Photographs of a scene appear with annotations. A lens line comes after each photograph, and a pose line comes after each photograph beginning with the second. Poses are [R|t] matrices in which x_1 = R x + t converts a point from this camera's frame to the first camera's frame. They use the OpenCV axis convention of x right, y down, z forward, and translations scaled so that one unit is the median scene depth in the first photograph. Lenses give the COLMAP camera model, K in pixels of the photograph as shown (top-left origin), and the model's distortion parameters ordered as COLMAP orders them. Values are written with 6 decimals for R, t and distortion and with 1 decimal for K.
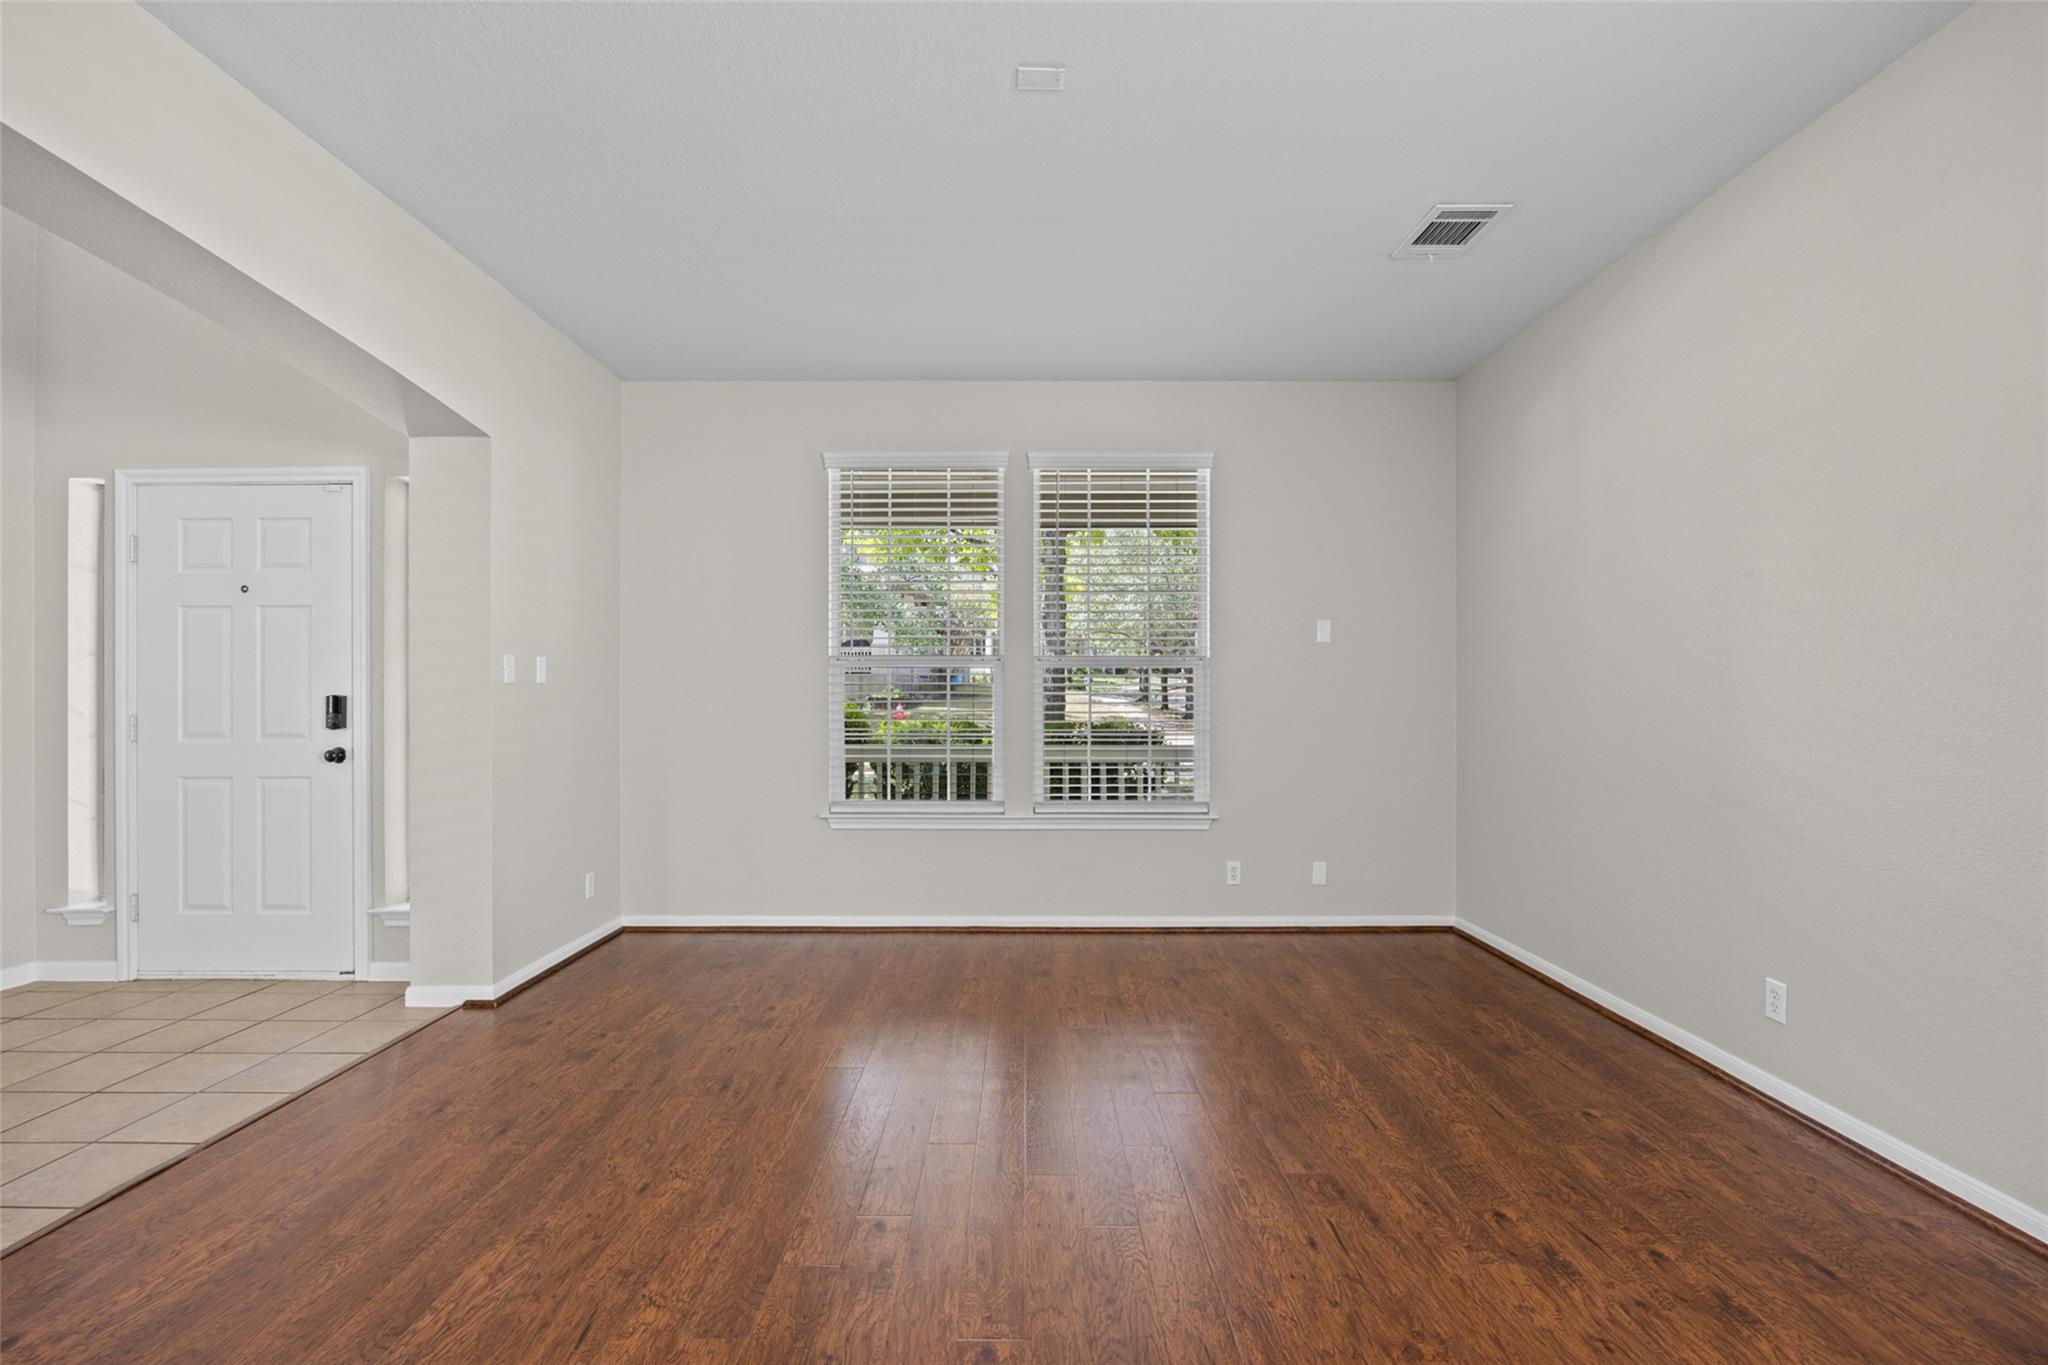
lens RADIAL K [[930.9, 0, 1023.6], [0, 930.9, 695.7], [0, 0, 1]] dist [-0.011234, 0.000006]
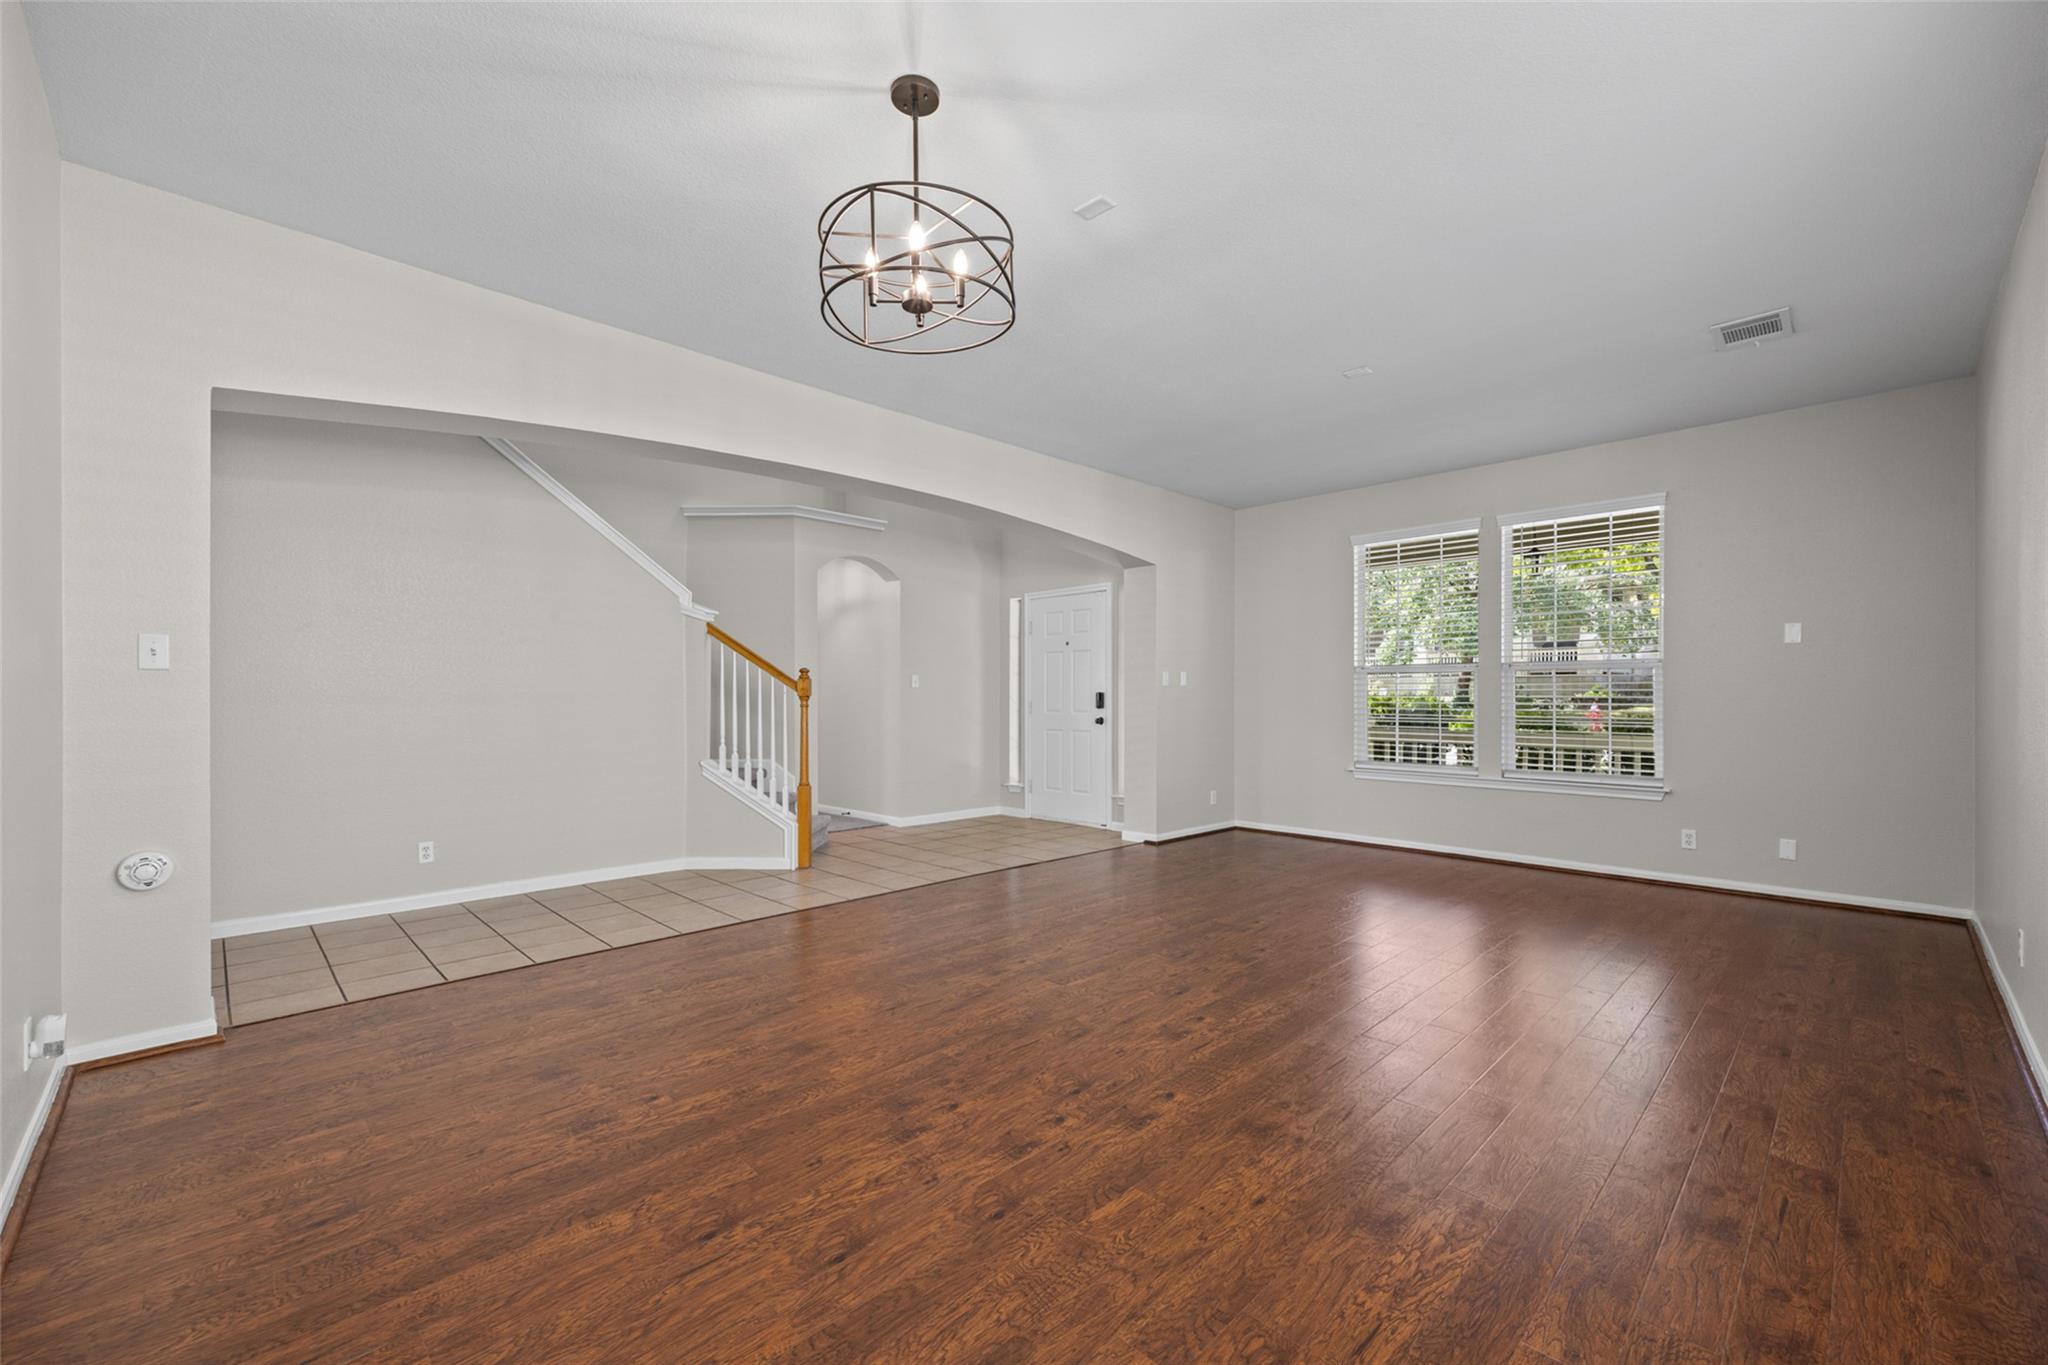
lens RADIAL K [[826.1, 0, 1023.7], [0, 826.1, 691.1], [0, 0, 1]] dist [0.000342, 0.000064]
pose [[0.703579, -0.004278, -0.710604, 0.465597], [-0.001082, 0.999974, -0.007091, 0.010104], [0.710616, 0.005758, 0.703556, -0.439882]]
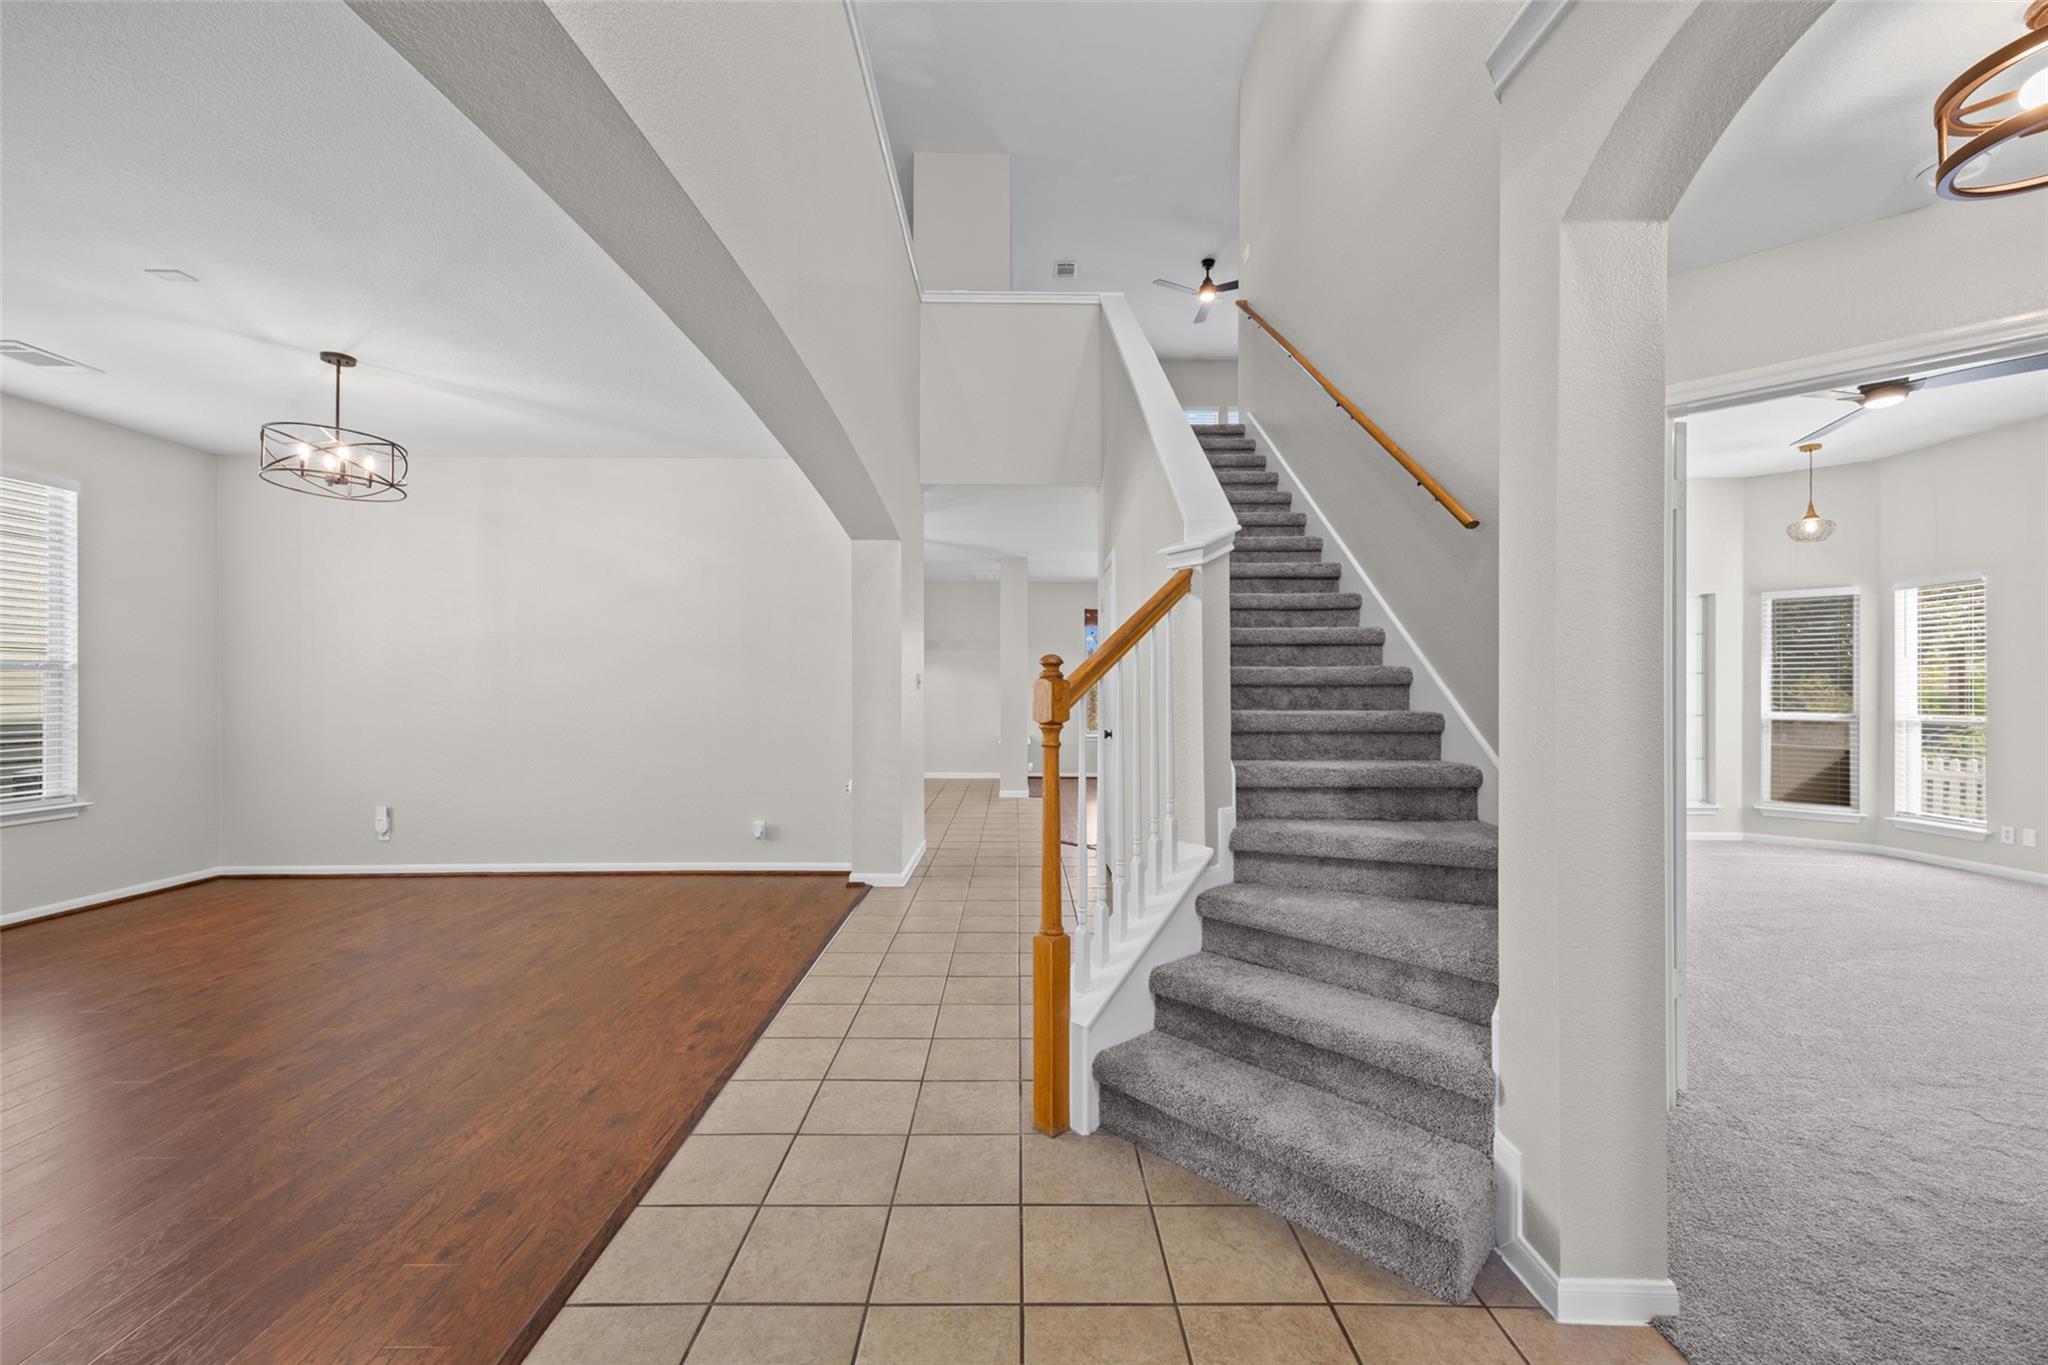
lens RADIAL K [[826.1, 0, 1023.7], [0, 826.1, 691.1], [0, 0, 1]] dist [0.000342, 0.000064]
pose [[-0.999949, -0.003155, -0.009556, -0.819723], [-0.003195, 0.999986, 0.004153, -0.013552], [0.009543, 0.004184, -0.999946, 0.920780]]
